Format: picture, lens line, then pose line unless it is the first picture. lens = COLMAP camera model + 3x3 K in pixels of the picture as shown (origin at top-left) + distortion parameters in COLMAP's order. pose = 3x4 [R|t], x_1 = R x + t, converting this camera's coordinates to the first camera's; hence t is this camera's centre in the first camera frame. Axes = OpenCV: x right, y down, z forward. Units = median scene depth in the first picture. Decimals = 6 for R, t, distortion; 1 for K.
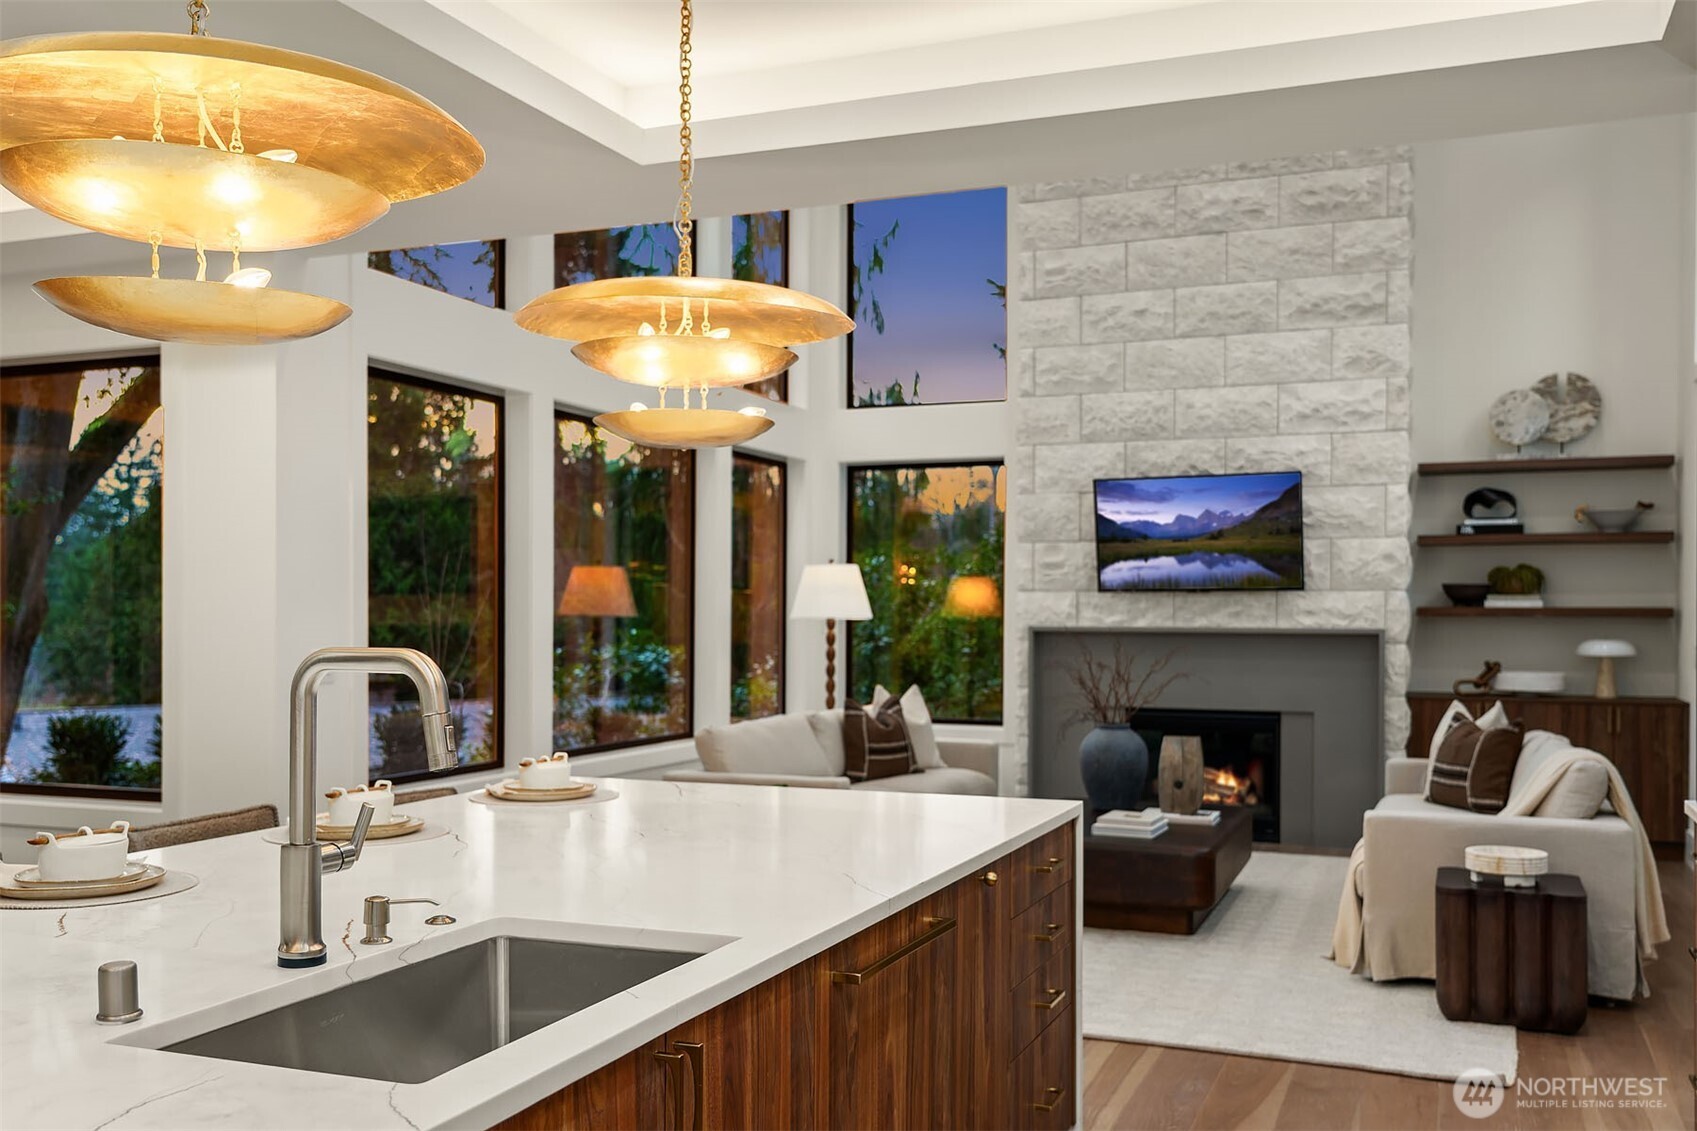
lens RADIAL K [[1552.8, 0, 849.1], [0, 1552.8, 579.0], [0, 0, 1]] dist [0.045067, 0.003164]
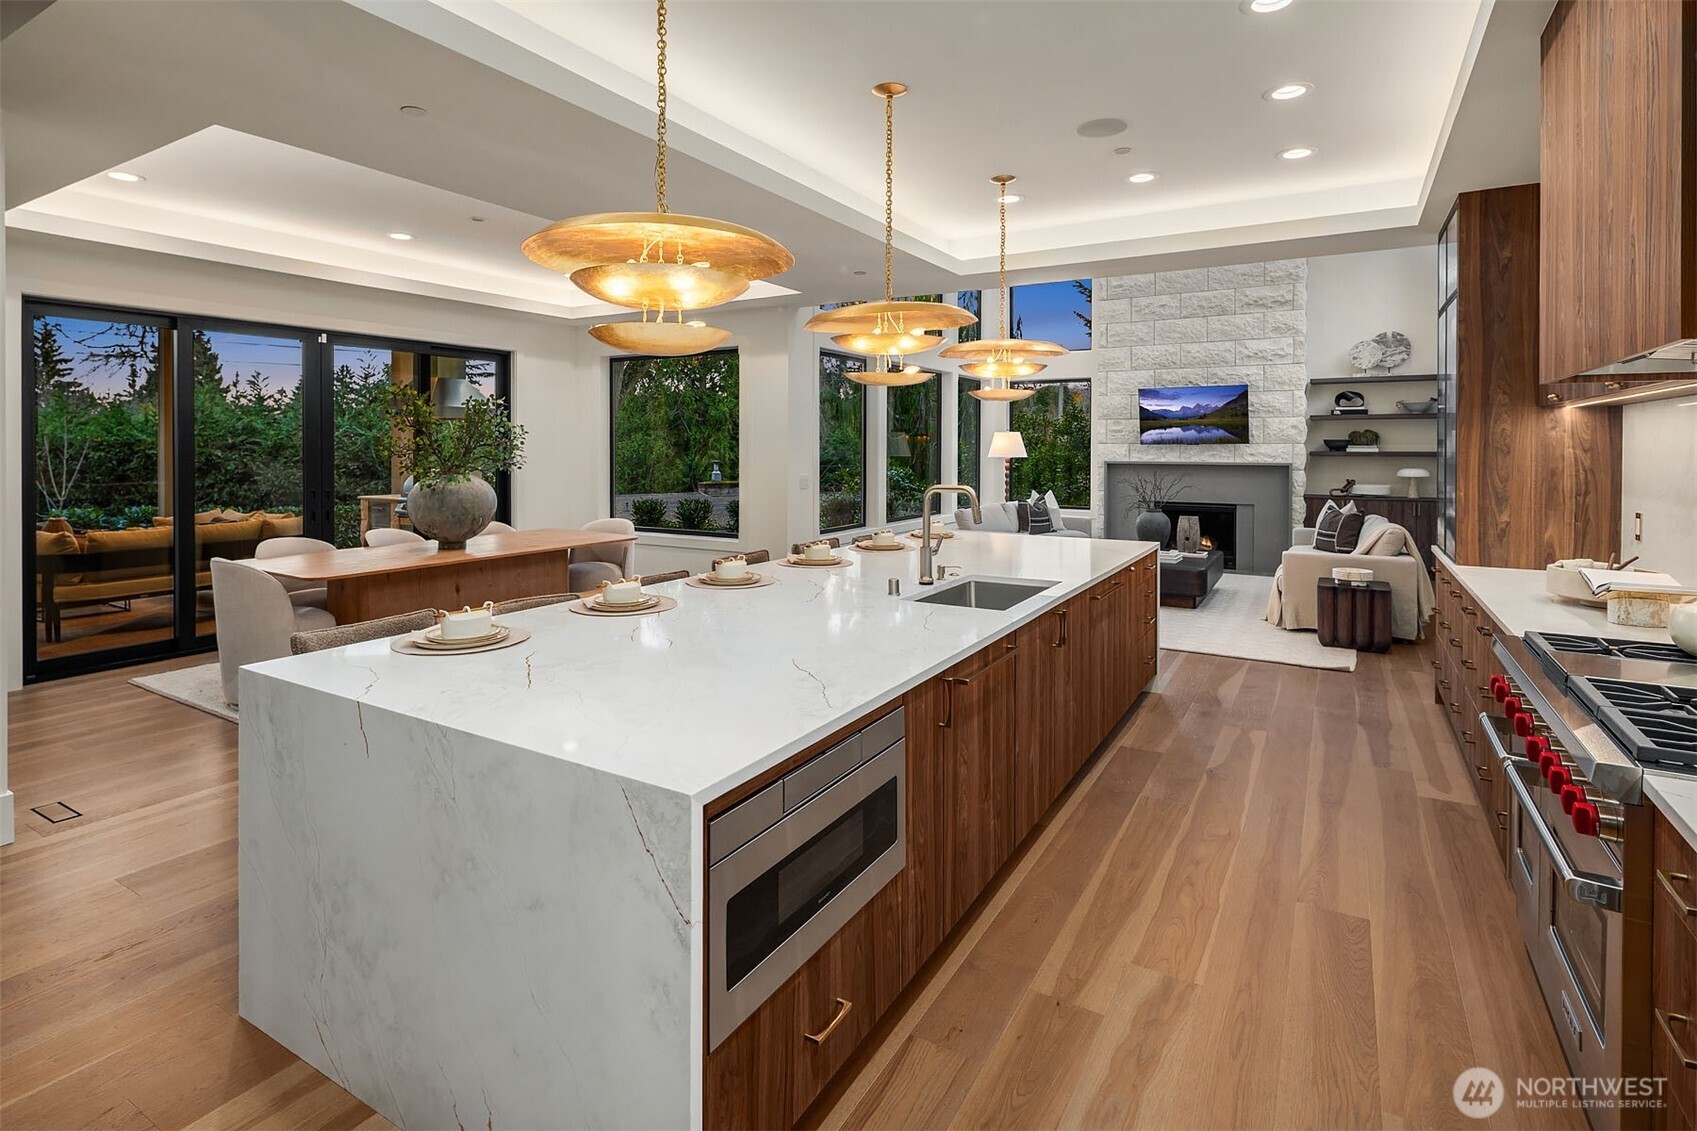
lens RADIAL K [[838.8, 0, 828.1], [0, 838.8, 443.9], [0, 0, 1]] dist [0.001144, -0.000509]
pose [[0.985182, -0.003285, -0.171479, -0.057107], [0.006479, 0.999816, 0.018069, -0.015653], [0.171388, -0.018912, 0.985022, -0.157014]]
